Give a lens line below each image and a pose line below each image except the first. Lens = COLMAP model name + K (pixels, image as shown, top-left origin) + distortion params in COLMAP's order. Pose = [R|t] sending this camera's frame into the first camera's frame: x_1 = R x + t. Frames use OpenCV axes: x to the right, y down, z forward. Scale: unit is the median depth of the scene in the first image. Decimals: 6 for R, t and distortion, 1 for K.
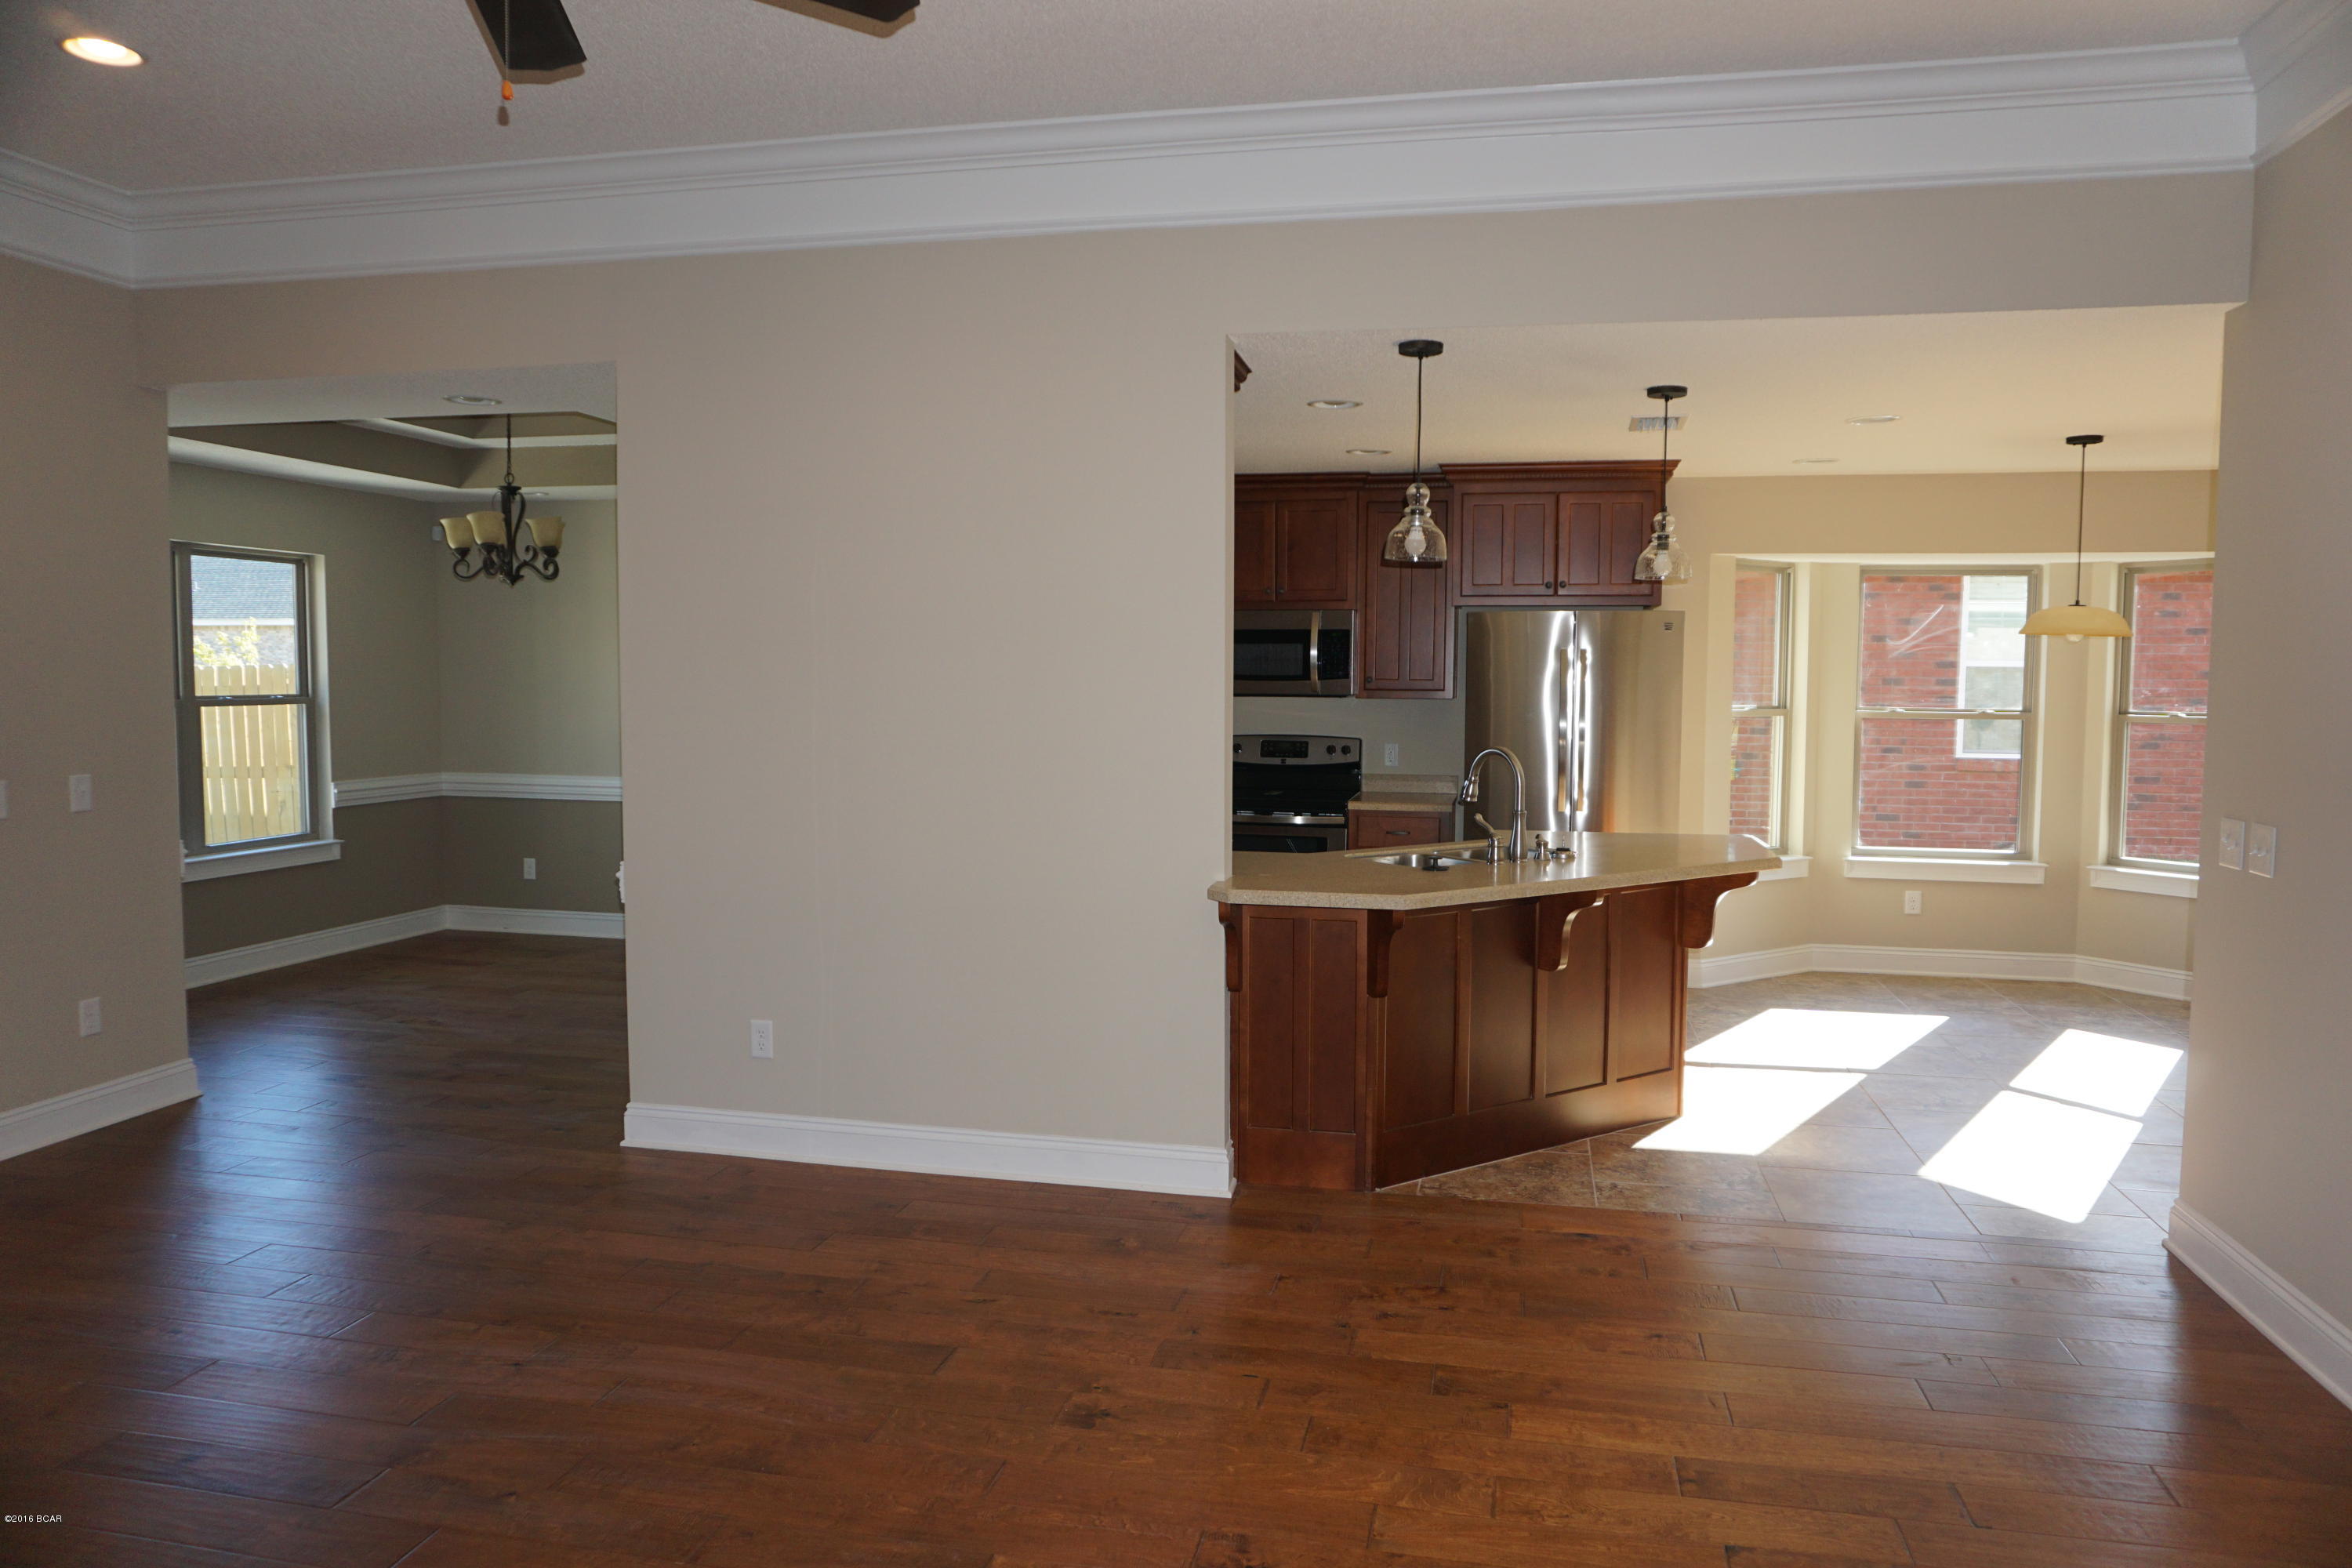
lens RADIAL K [[1584.6, 0, 1181.0], [0, 1584.6, 770.1], [0, 0, 1]] dist [-0.069258, 0.070614]
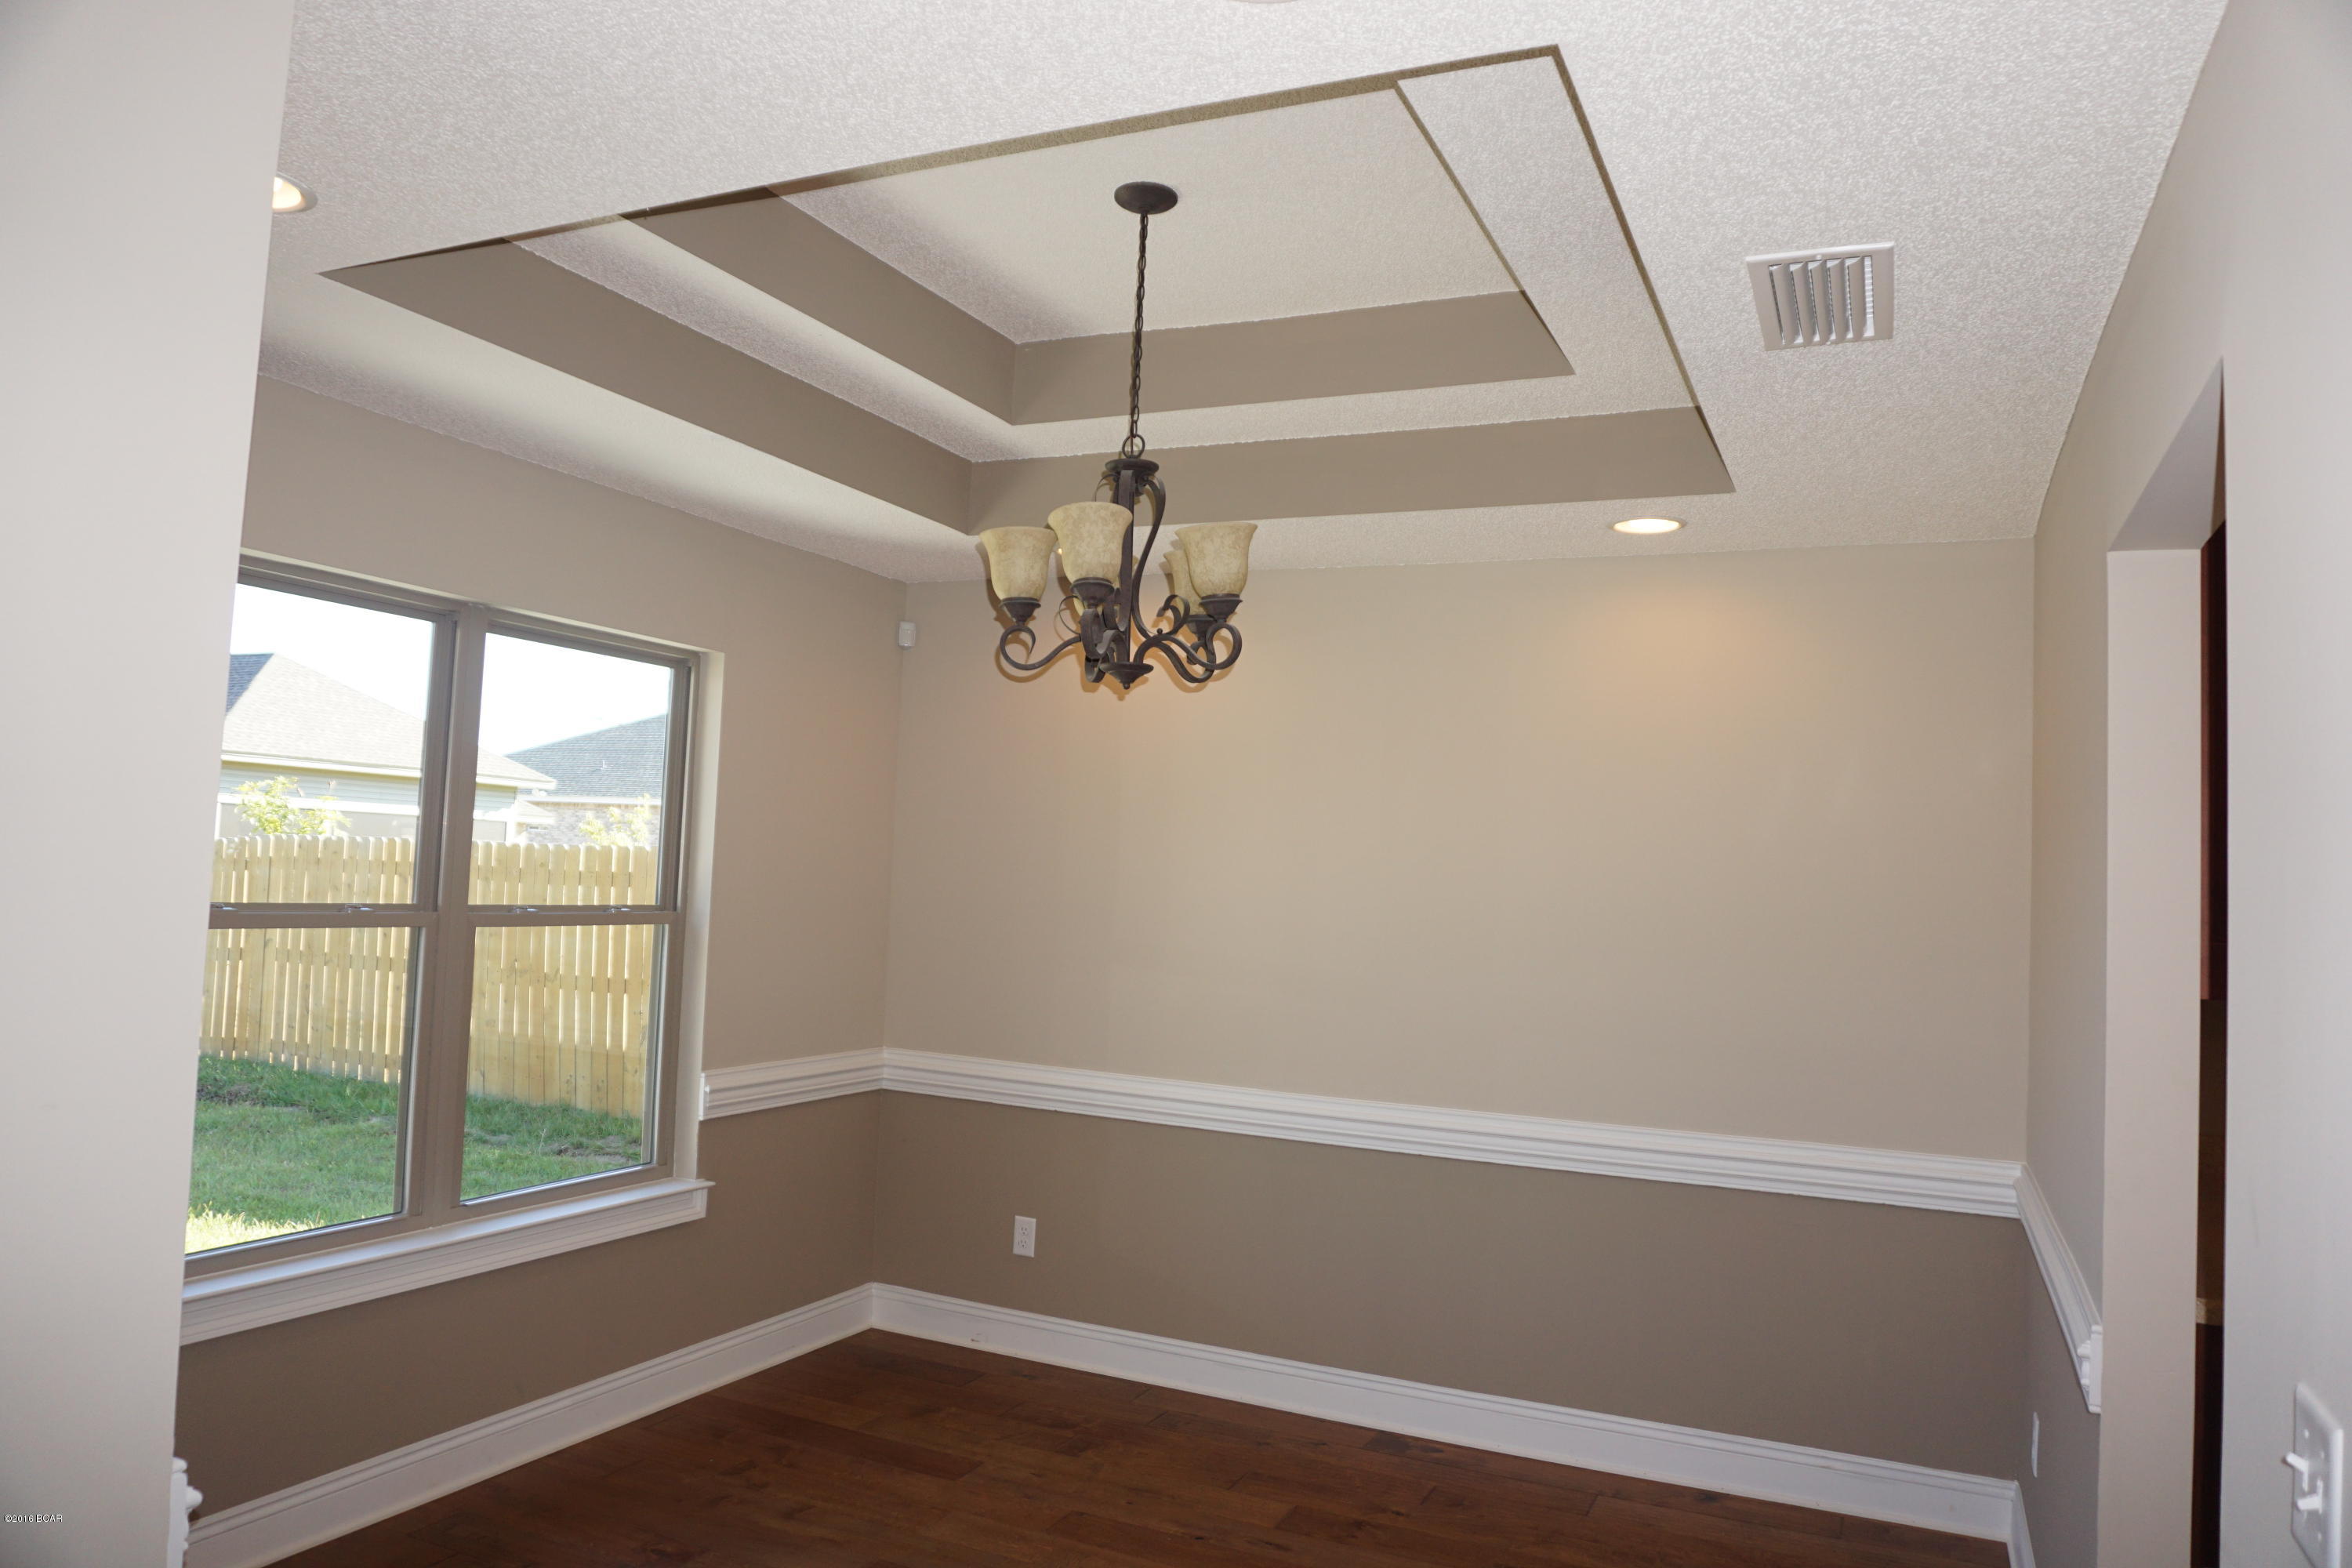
lens RADIAL K [[1577.5, 0, 1176.0], [0, 1577.5, 784.0], [0, 0, 1]] dist [-0.003903, -0.000821]
pose [[0.975931, 0.027167, -0.216383, -0.403462], [-0.053487, 0.991723, -0.116727, -0.053000], [0.211421, 0.125492, 0.969305, 0.740824]]
